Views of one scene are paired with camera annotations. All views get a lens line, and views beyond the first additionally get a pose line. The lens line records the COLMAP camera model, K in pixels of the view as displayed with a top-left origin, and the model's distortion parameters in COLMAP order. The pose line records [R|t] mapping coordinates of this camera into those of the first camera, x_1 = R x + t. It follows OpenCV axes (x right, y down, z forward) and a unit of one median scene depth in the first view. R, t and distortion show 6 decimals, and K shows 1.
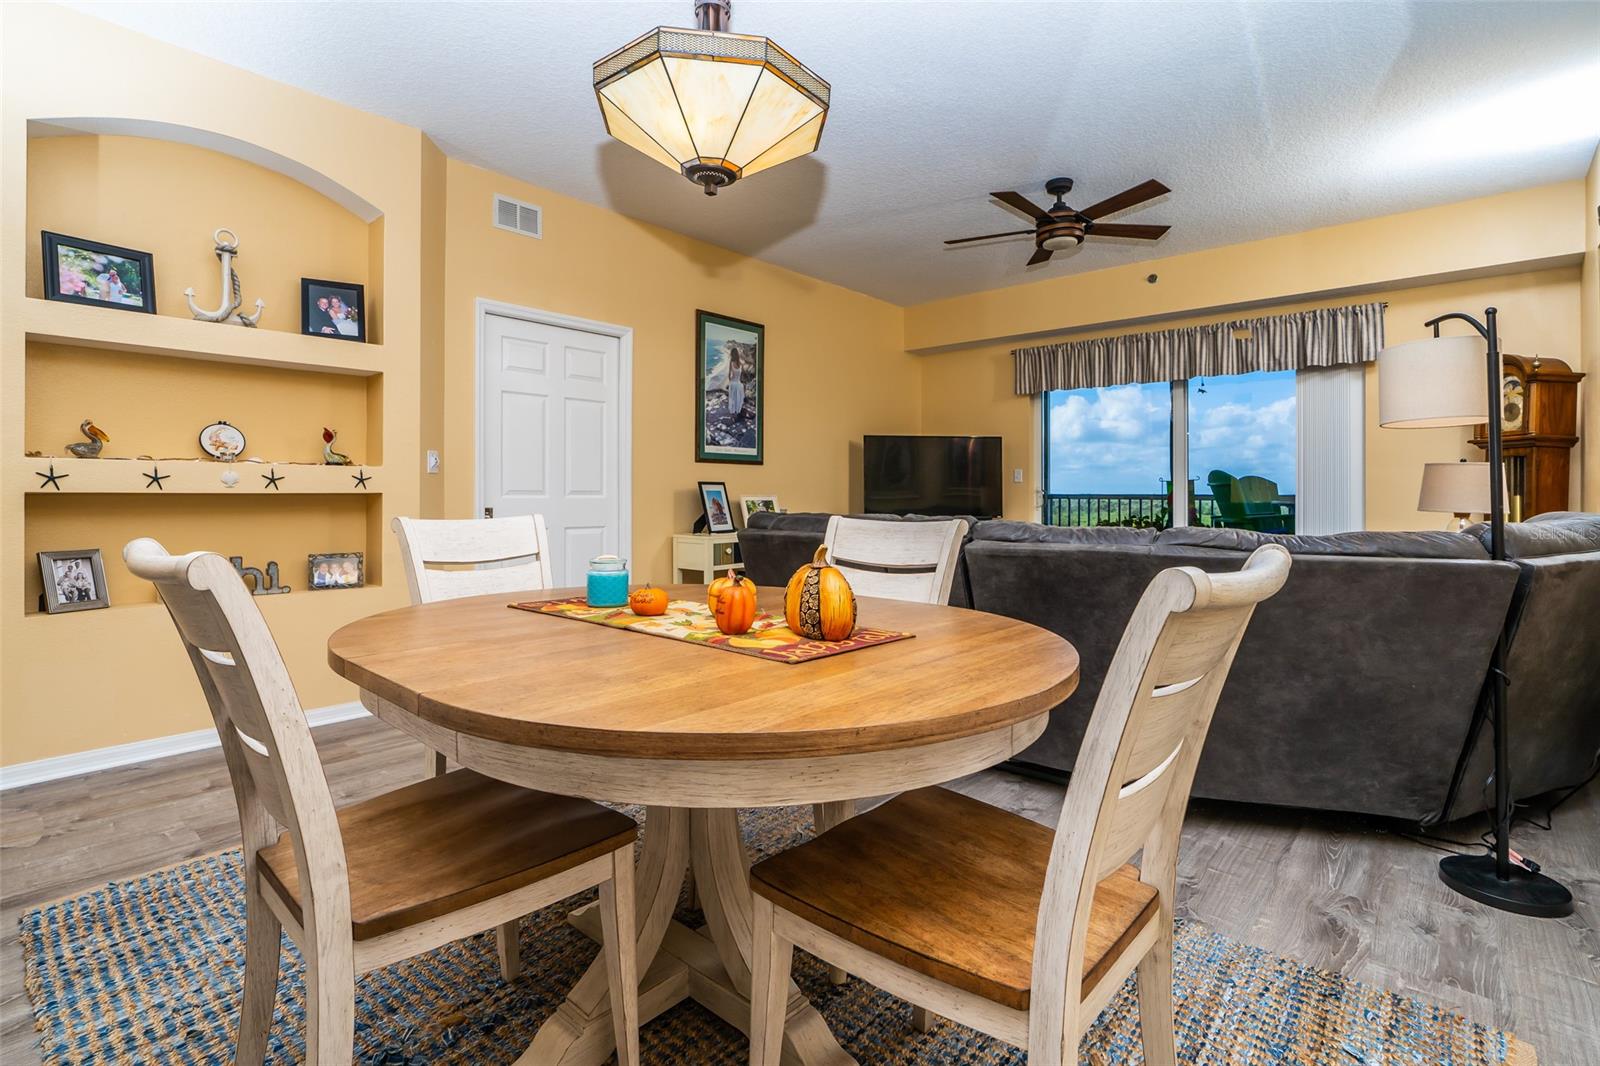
lens RADIAL K [[726.4, 0, 815.7], [0, 726.4, 494.5], [0, 0, 1]] dist [-0.016955, 0.007166]
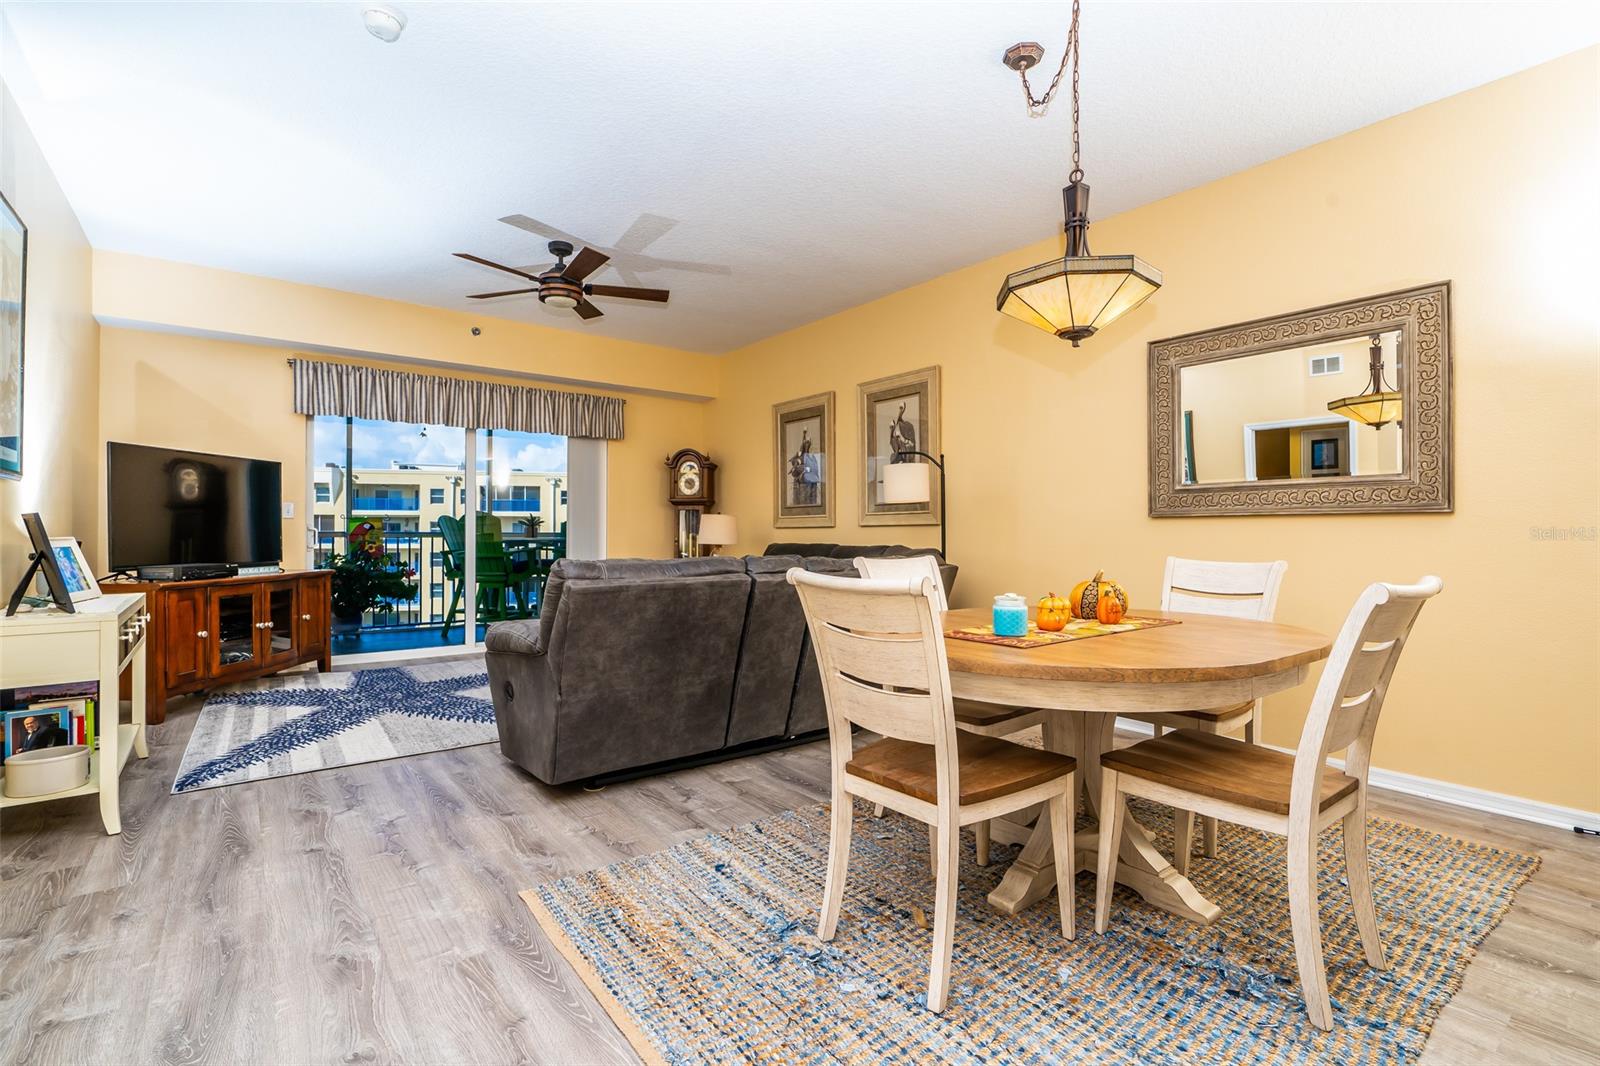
lens RADIAL K [[726.4, 0, 805.6], [0, 726.4, 529.9], [0, 0, 1]] dist [-0.016955, 0.007166]
pose [[0.179184, 0.000011, 0.983816, -0.503256], [-0.002266, 0.999997, 0.000402, -0.007112], [-0.983813, -0.002301, 0.179183, 0.344411]]
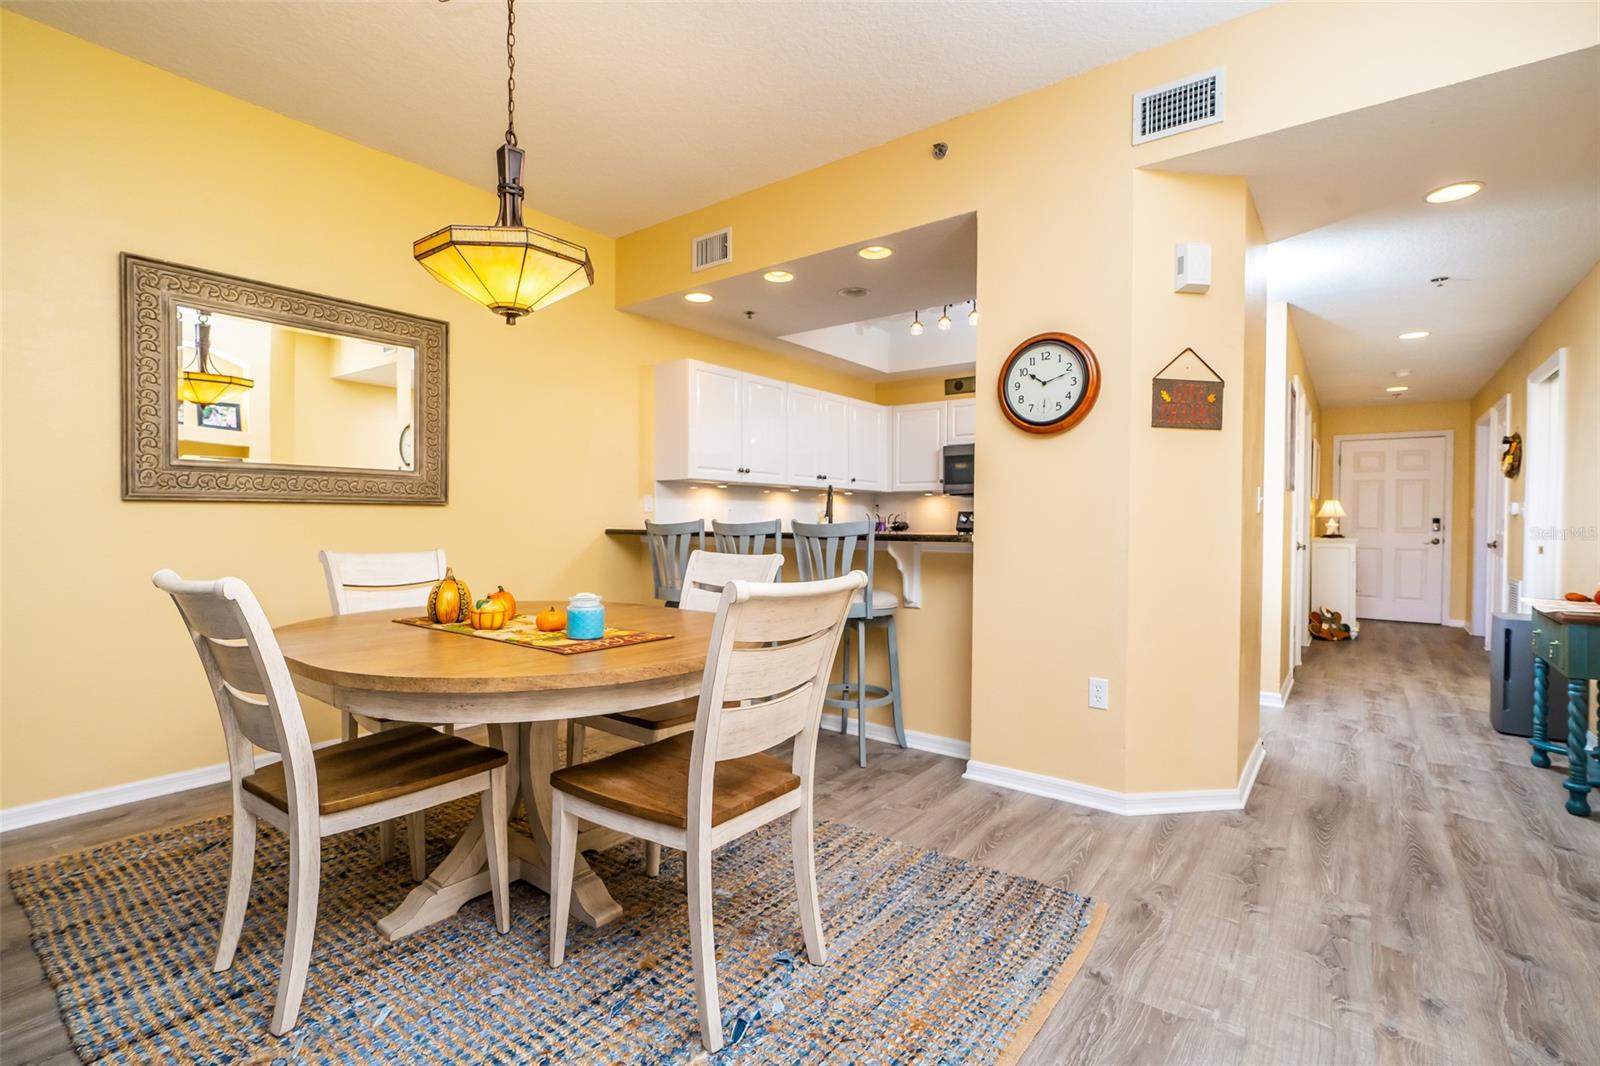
lens RADIAL K [[726.4, 0, 804.2], [0, 726.4, 531.3], [0, 0, 1]] dist [-0.016955, 0.007166]
pose [[-0.997549, -0.008791, -0.069412, -0.182654], [-0.009969, 0.999812, 0.016639, -0.011264], [0.069252, 0.017290, -0.997449, 0.675472]]
